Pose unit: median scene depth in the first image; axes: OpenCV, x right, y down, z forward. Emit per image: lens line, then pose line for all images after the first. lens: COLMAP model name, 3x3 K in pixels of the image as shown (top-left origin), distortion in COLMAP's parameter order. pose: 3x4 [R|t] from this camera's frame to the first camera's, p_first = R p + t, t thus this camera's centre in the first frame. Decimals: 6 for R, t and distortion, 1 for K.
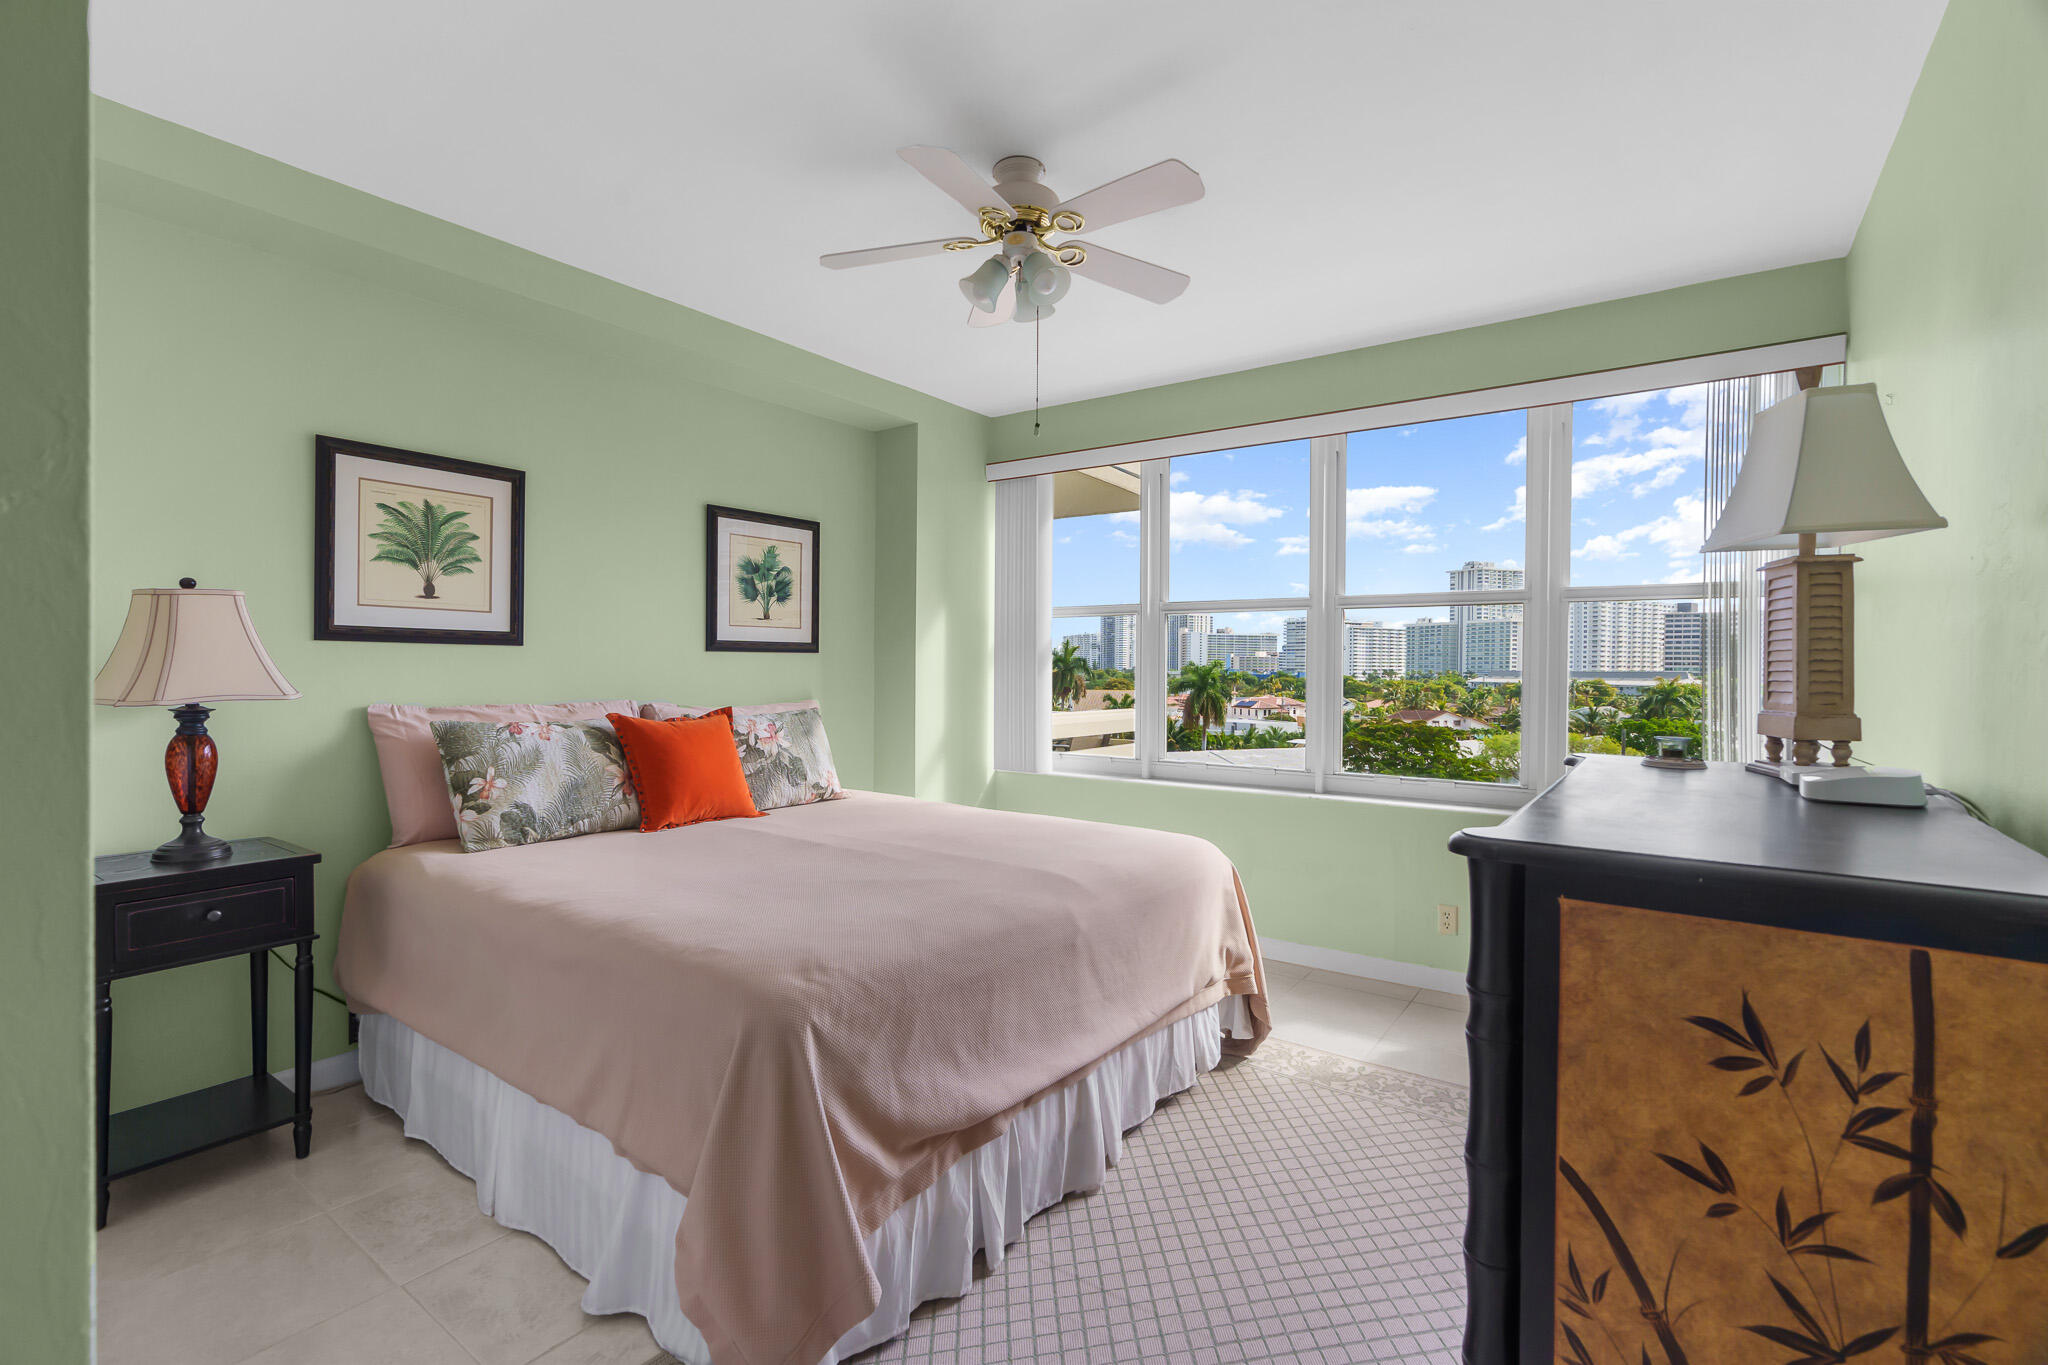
lens RADIAL K [[939.2, 0, 1024.0], [0, 939.2, 682.5], [0, 0, 1]] dist [0.000617, 0.000583]
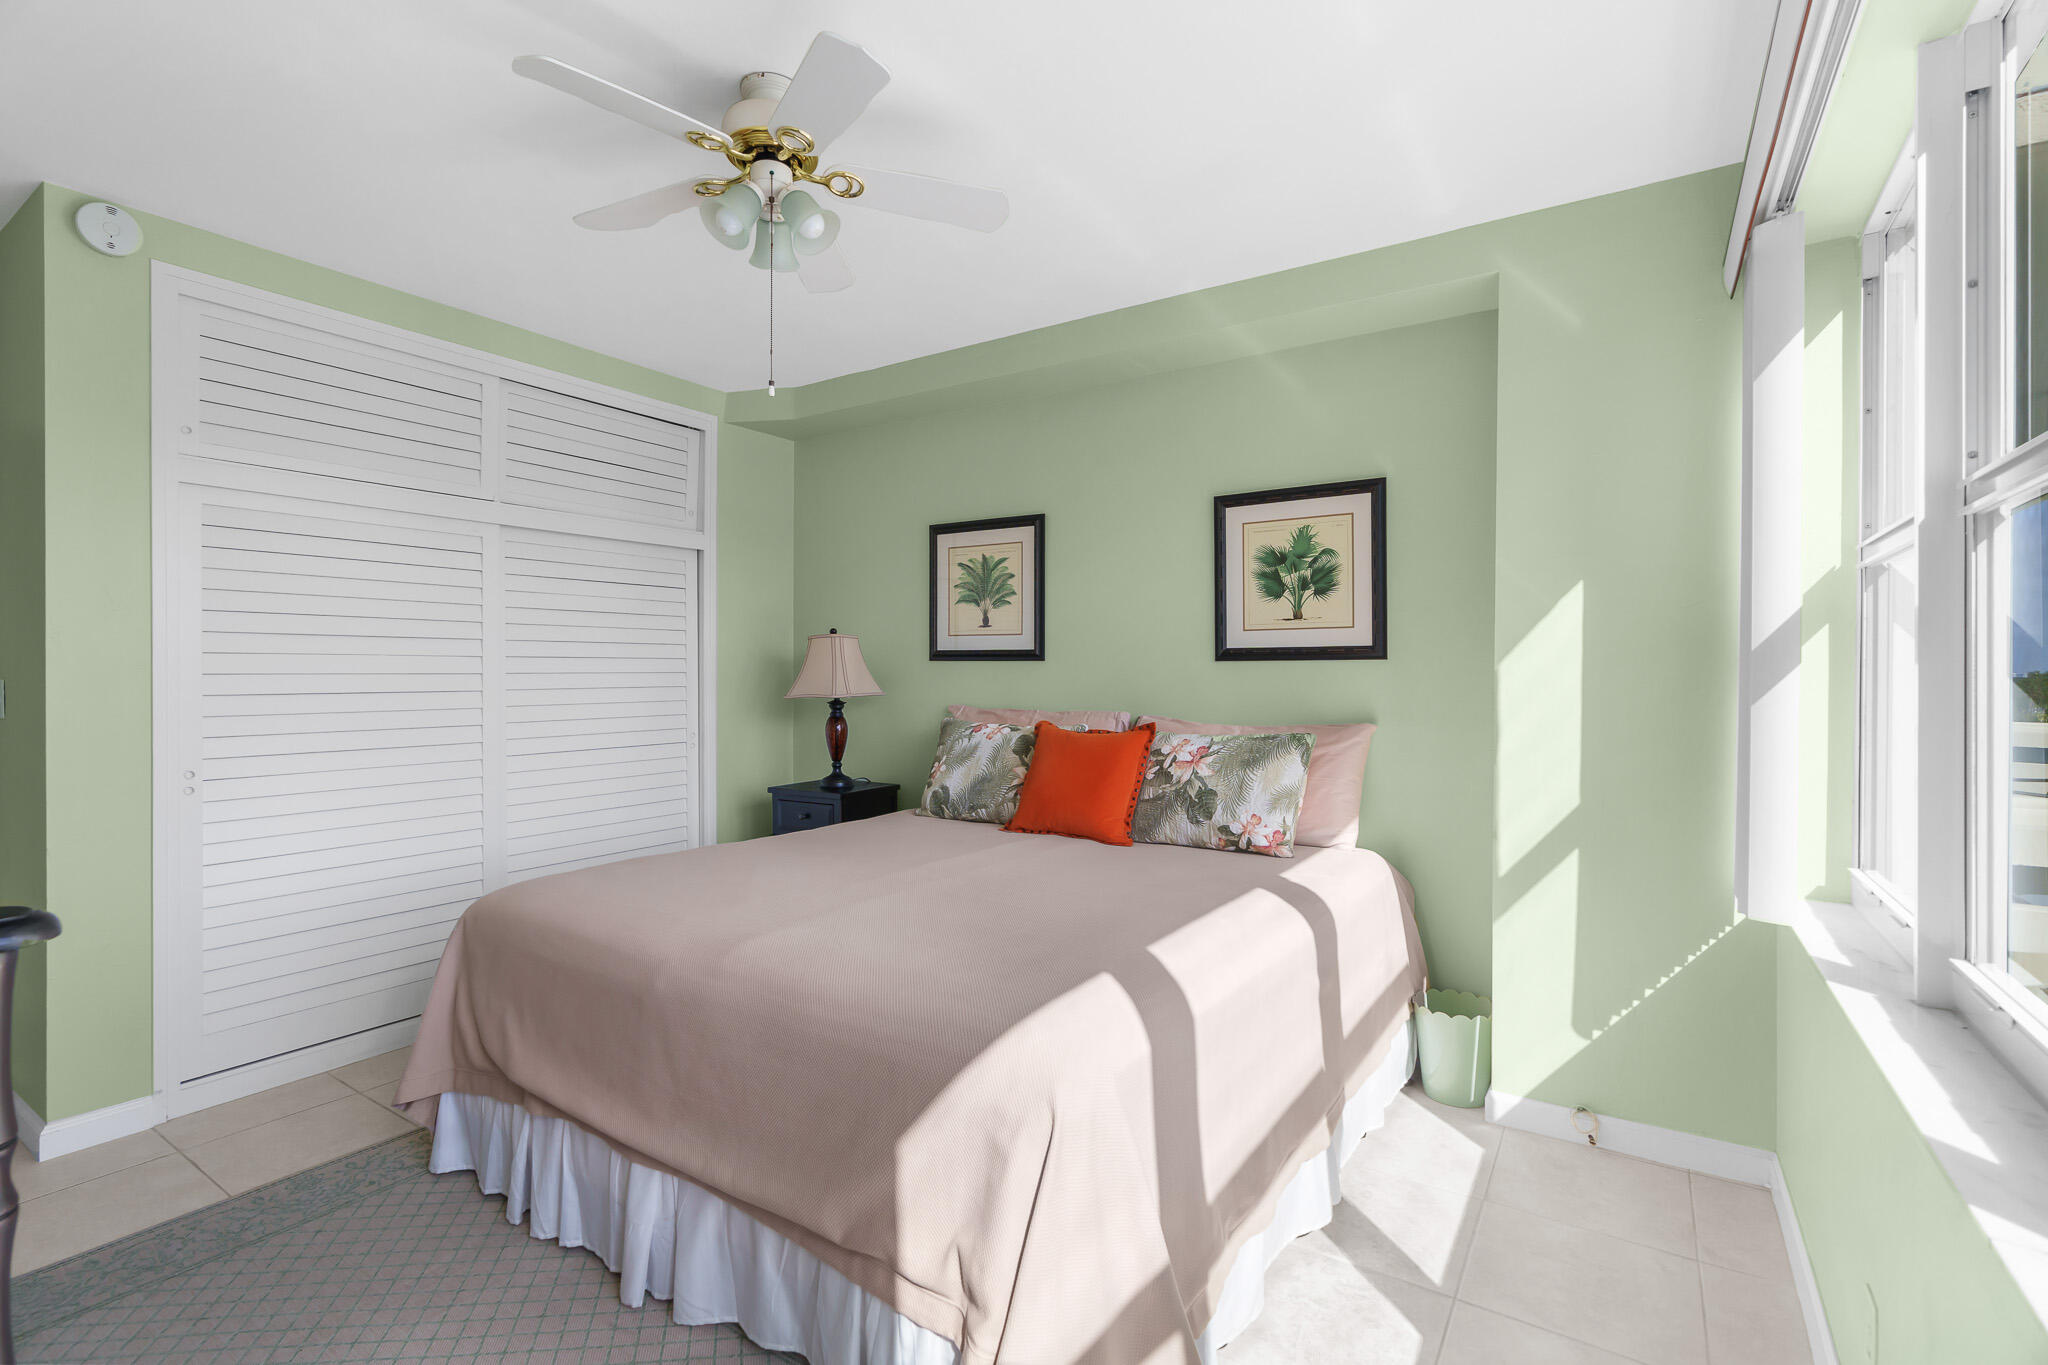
lens RADIAL K [[939.2, 0, 1024.0], [0, 939.2, 682.5], [0, 0, 1]] dist [0.000617, 0.000583]
pose [[0.039215, -0.001963, -0.999229, 0.652247], [-0.021582, 0.999763, -0.002811, -0.008104], [0.998998, 0.021676, 0.039164, 0.936917]]
